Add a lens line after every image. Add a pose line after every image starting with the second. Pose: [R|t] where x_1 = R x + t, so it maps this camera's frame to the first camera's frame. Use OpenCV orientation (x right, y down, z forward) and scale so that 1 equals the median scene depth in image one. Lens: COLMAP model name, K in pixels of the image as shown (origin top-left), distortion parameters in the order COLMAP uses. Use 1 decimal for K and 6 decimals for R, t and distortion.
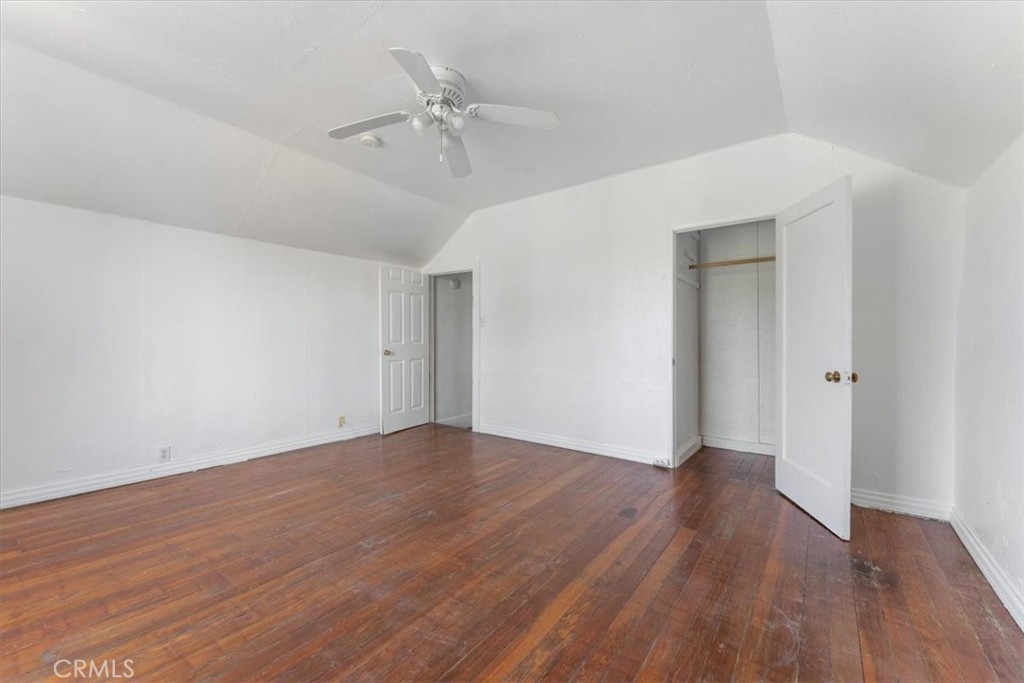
lens RADIAL K [[419.8, 0, 513.1], [0, 419.8, 336.5], [0, 0, 1]] dist [-0.023730, 0.000105]
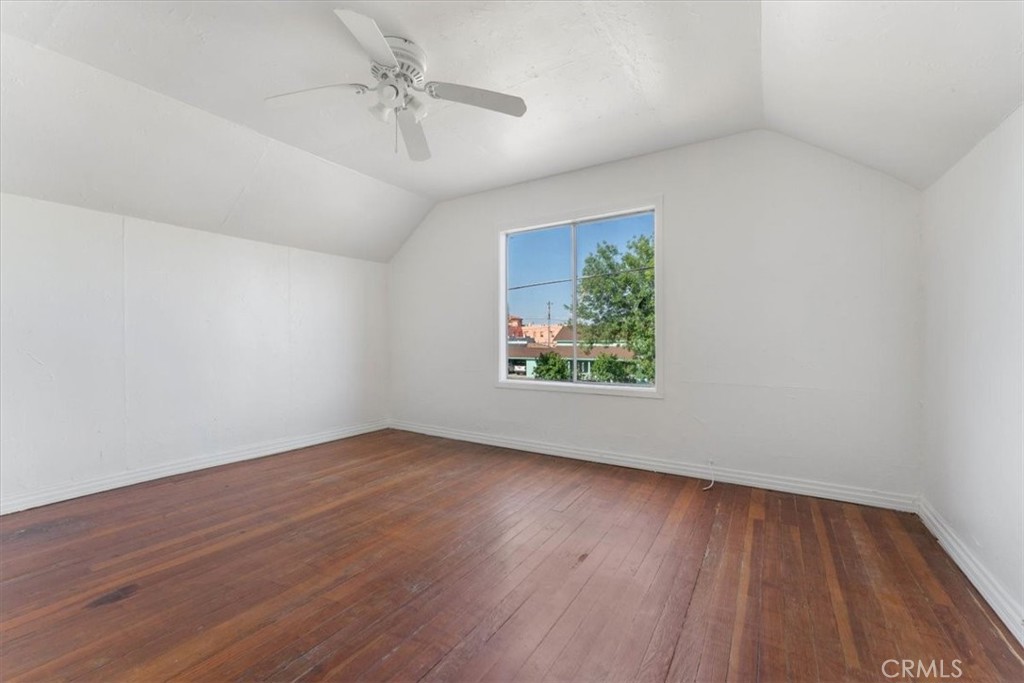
lens RADIAL K [[419.8, 0, 513.1], [0, 419.8, 336.5], [0, 0, 1]] dist [-0.023730, 0.000105]
pose [[-0.995769, -0.009890, -0.091353, -0.397541], [-0.009957, 0.999950, 0.000275, -0.002288], [0.091346, 0.001183, -0.995818, 2.296764]]
